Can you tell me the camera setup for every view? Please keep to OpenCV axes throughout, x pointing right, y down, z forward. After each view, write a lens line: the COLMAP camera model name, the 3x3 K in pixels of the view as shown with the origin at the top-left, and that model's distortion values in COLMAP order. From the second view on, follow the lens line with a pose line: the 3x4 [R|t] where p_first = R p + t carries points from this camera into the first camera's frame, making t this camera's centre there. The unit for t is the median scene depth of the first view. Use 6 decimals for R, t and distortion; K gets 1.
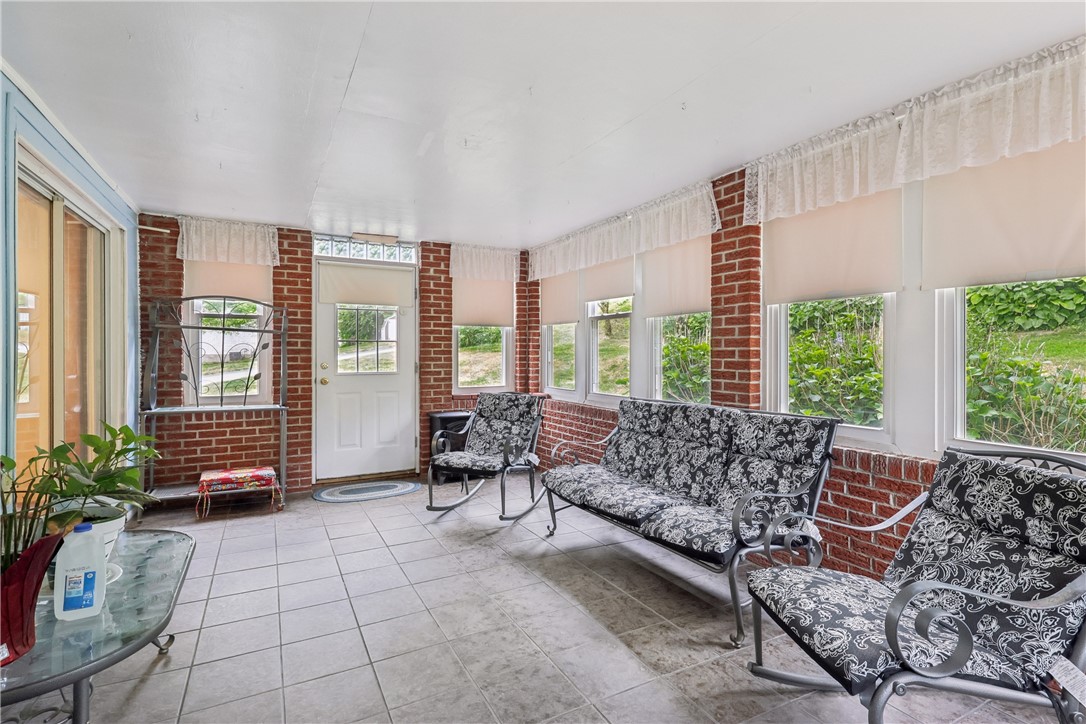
lens RADIAL K [[510.0, 0, 538.5], [0, 510.0, 367.6], [0, 0, 1]] dist [0.002884, 0.001227]
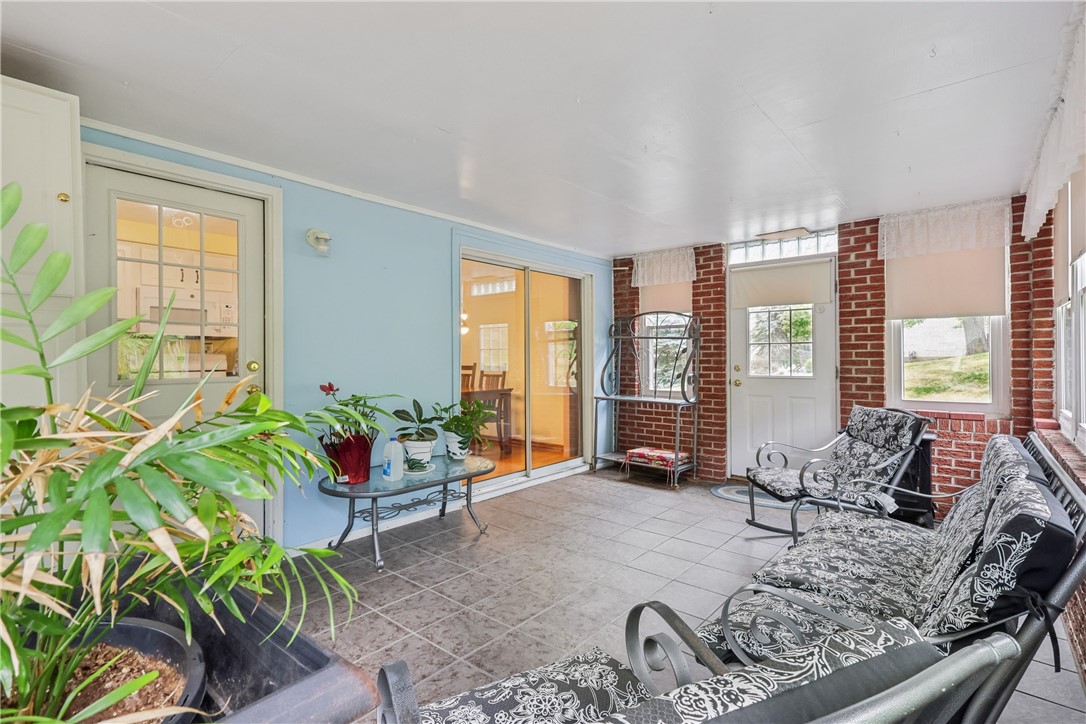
lens RADIAL K [[510.0, 0, 538.5], [0, 510.0, 367.6], [0, 0, 1]] dist [0.002884, 0.001227]
pose [[0.369893, 0.018404, -0.928892, 0.417454], [-0.019904, 0.999731, 0.011881, -0.009140], [0.928861, 0.014094, 0.370160, 0.239913]]
